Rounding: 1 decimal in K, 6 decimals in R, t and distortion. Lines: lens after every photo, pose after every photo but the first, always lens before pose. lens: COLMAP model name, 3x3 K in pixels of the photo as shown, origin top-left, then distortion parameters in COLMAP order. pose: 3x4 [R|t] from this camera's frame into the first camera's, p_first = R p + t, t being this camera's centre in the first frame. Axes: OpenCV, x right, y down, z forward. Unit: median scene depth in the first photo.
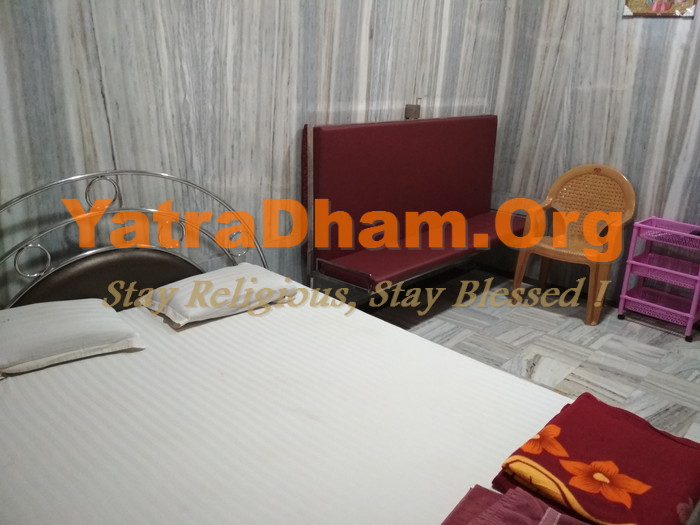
lens RADIAL K [[679.3, 0, 350.0], [0, 679.3, 262.5], [0, 0, 1]] dist [-0.000031, 0.000197]
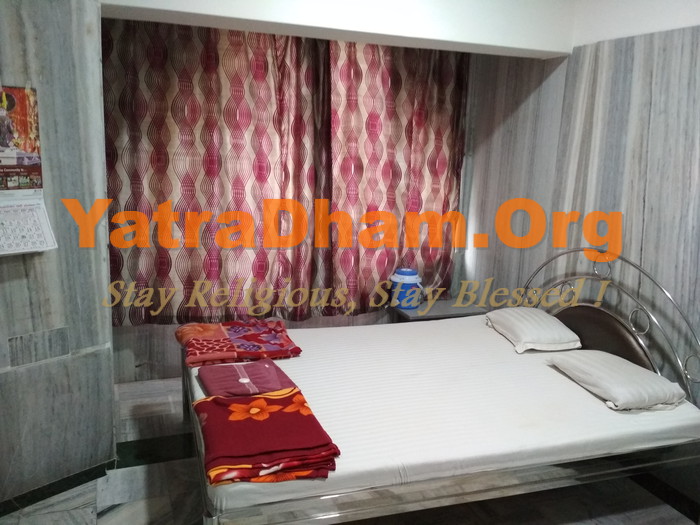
lens RADIAL K [[679.3, 0, 350.0], [0, 679.3, 262.5], [0, 0, 1]] dist [-0.000031, 0.000197]
pose [[-0.497593, 0.085616, -0.863175, 1.040388], [-0.325209, 0.904116, 0.277150, -0.313087], [0.804139, 0.418621, -0.422039, 1.133195]]
